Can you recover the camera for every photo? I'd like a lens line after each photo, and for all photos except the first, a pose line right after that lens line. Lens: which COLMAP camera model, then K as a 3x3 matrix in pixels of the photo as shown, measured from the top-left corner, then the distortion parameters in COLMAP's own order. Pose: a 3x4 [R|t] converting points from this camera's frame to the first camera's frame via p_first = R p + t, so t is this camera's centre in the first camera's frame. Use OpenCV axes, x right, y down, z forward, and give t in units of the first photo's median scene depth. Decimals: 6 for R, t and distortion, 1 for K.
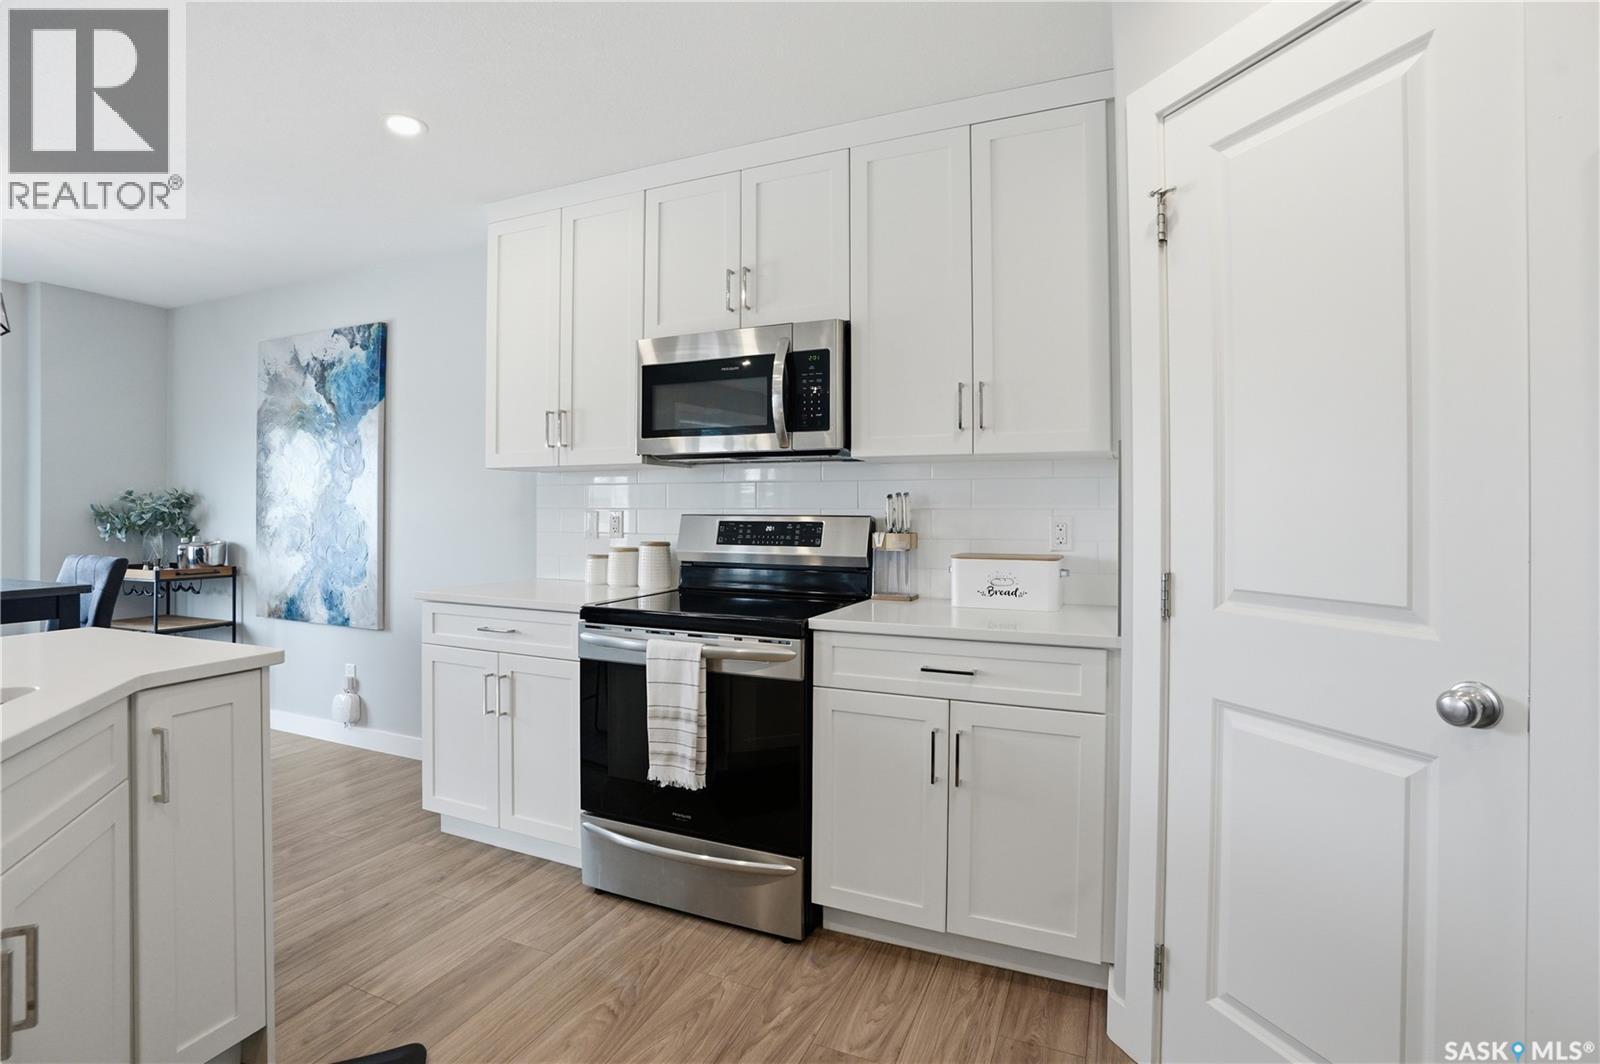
lens RADIAL K [[758.4, 0, 799.5], [0, 758.4, 514.2], [0, 0, 1]] dist [-0.075390, 0.029659]
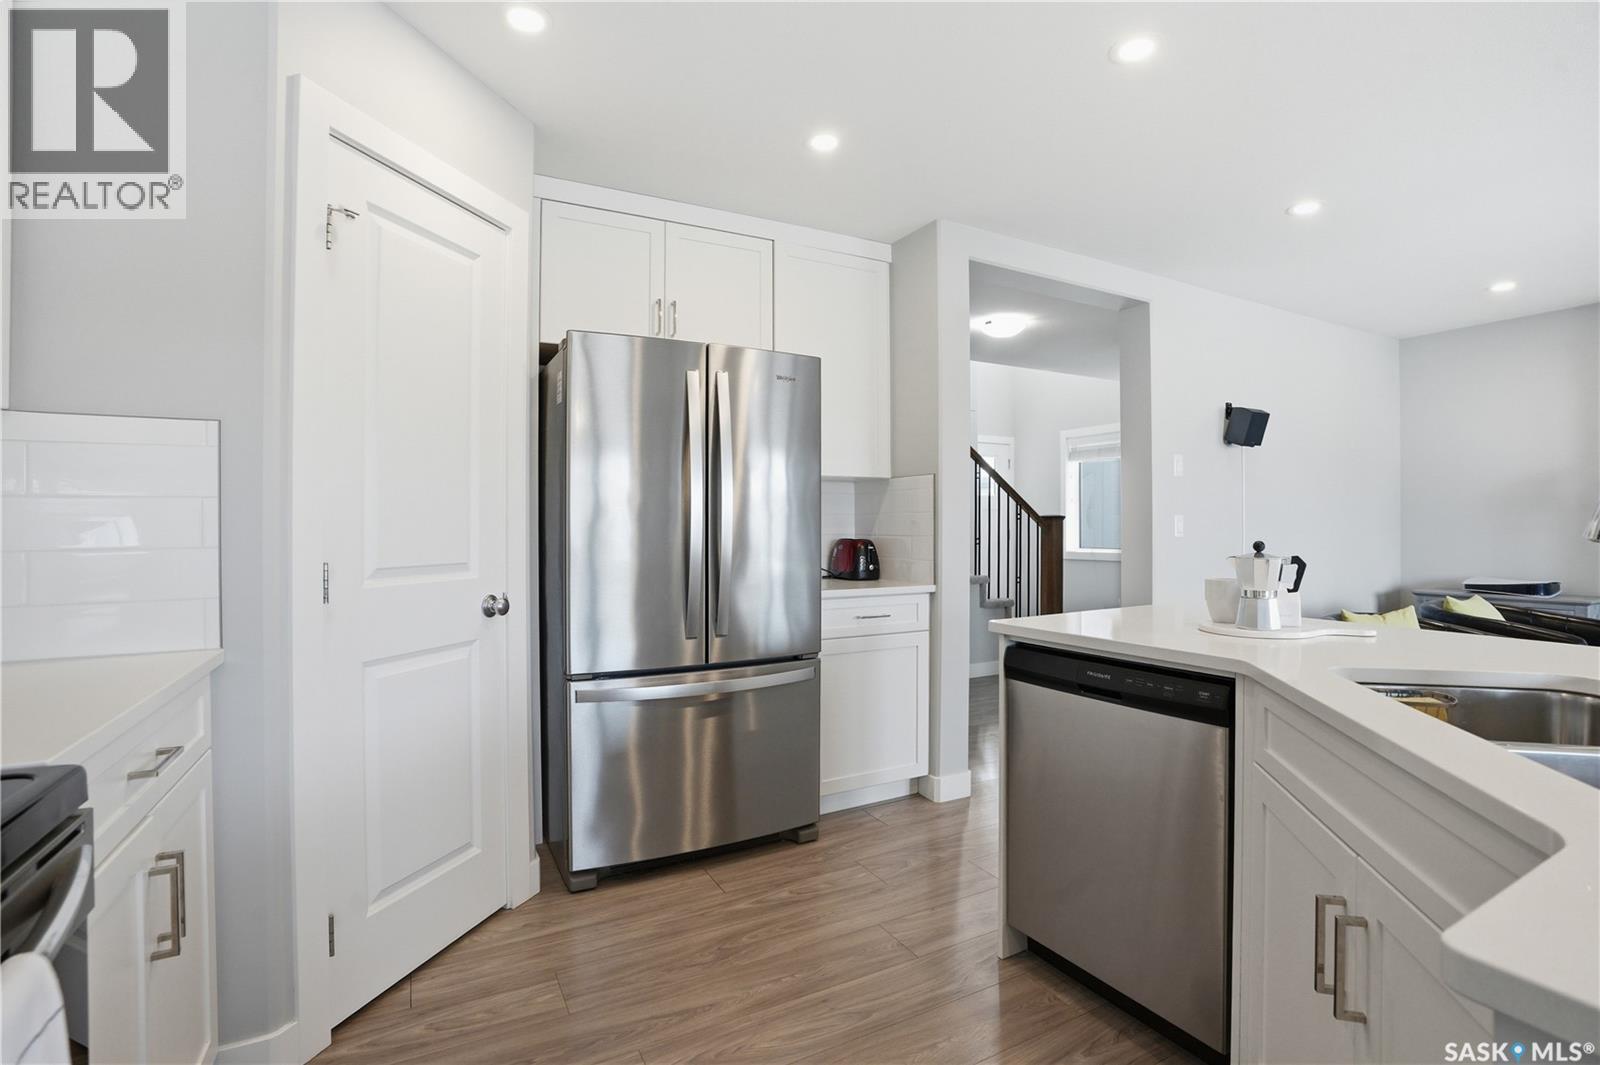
lens RADIAL K [[755.3, 0, 802.1], [0, 755.3, 523.2], [0, 0, 1]] dist [-0.076076, 0.040840]
pose [[-0.771073, -0.000466, 0.636747, -0.418818], [0.000579, 0.999999, 0.001433, 0.012811], [-0.636747, 0.001474, -0.771071, 0.819178]]
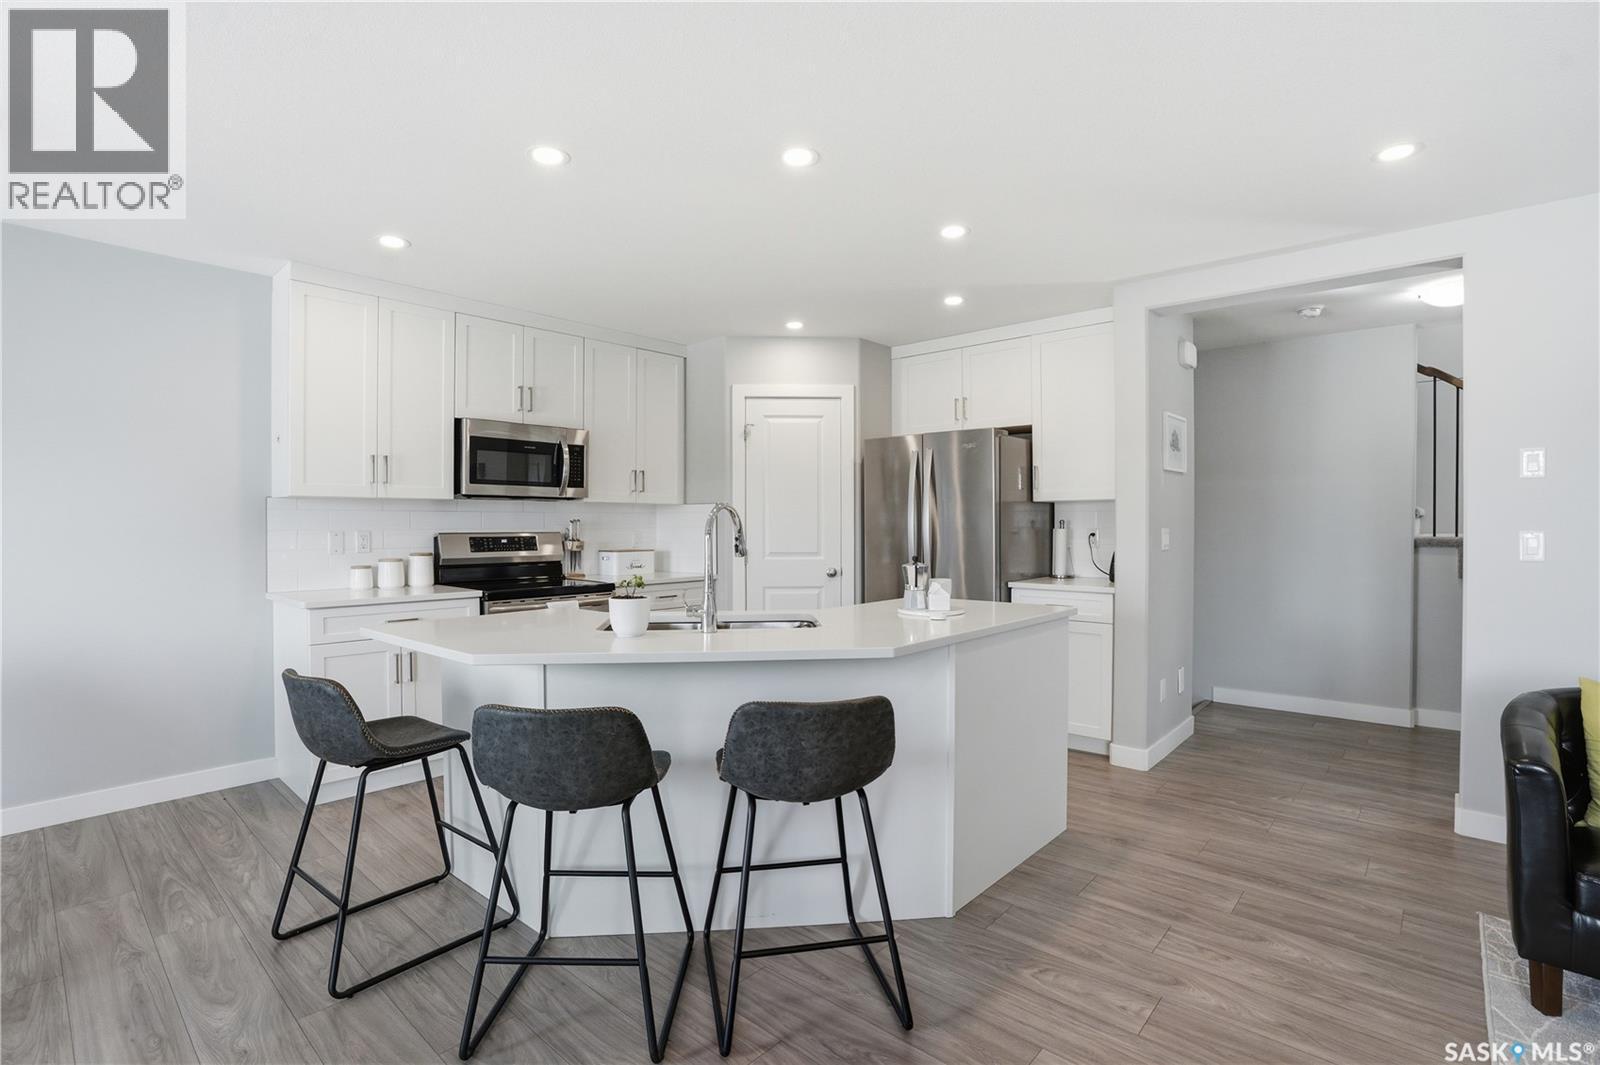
lens RADIAL K [[755.3, 0, 802.1], [0, 755.3, 523.2], [0, 0, 1]] dist [-0.076076, 0.040840]
pose [[0.313128, -0.004279, 0.949701, -1.403256], [0.005919, 0.999979, 0.002555, -0.020116], [-0.949692, 0.004821, 0.313147, -0.108346]]
